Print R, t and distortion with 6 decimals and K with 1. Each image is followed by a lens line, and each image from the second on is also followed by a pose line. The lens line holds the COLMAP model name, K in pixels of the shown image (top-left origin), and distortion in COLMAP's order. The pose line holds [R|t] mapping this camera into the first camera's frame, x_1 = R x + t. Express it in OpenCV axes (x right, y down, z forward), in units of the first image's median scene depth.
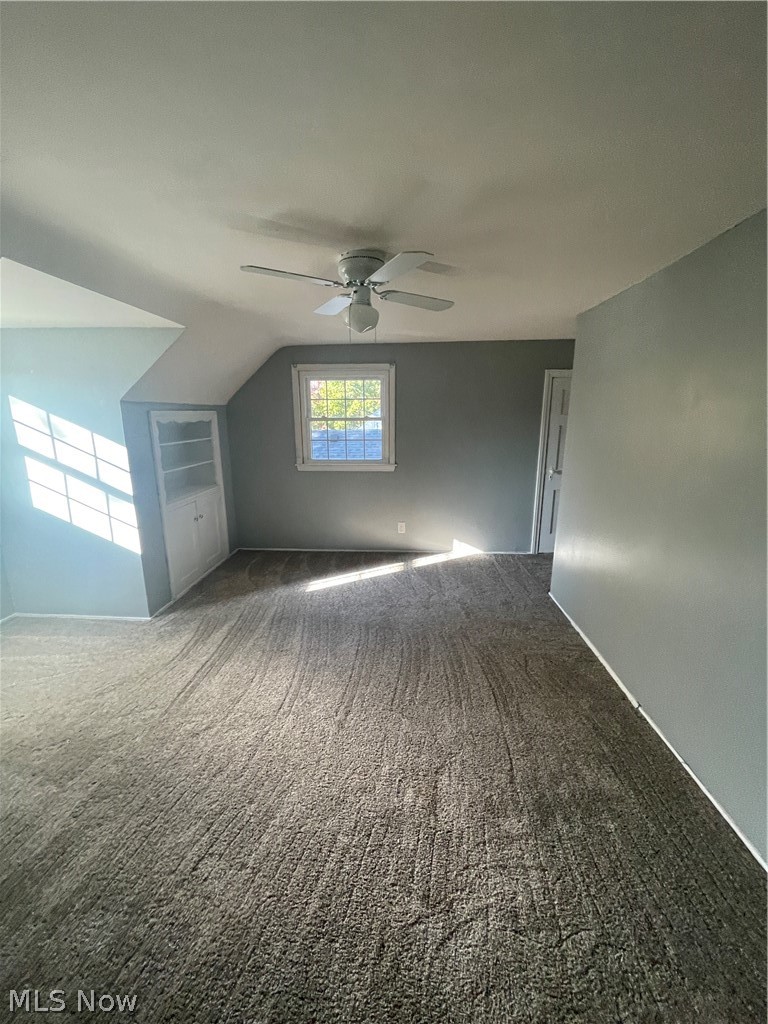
lens RADIAL K [[413.9, 0, 382.7], [0, 413.9, 509.0], [0, 0, 1]] dist [-0.000520, 0.000275]
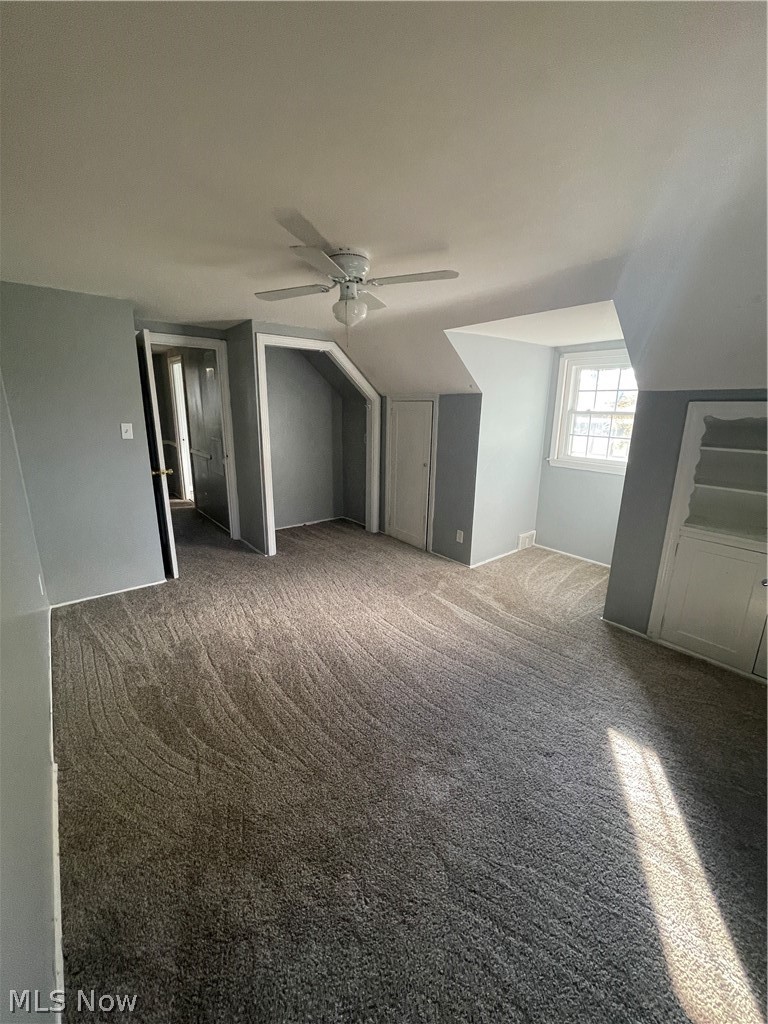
lens RADIAL K [[413.9, 0, 382.7], [0, 413.9, 509.0], [0, 0, 1]] dist [-0.000520, 0.000275]
pose [[-0.736539, 0.150564, -0.659425, 0.381843], [-0.166885, 0.904320, 0.392880, -0.247460], [0.655485, 0.399420, -0.640939, 1.110316]]
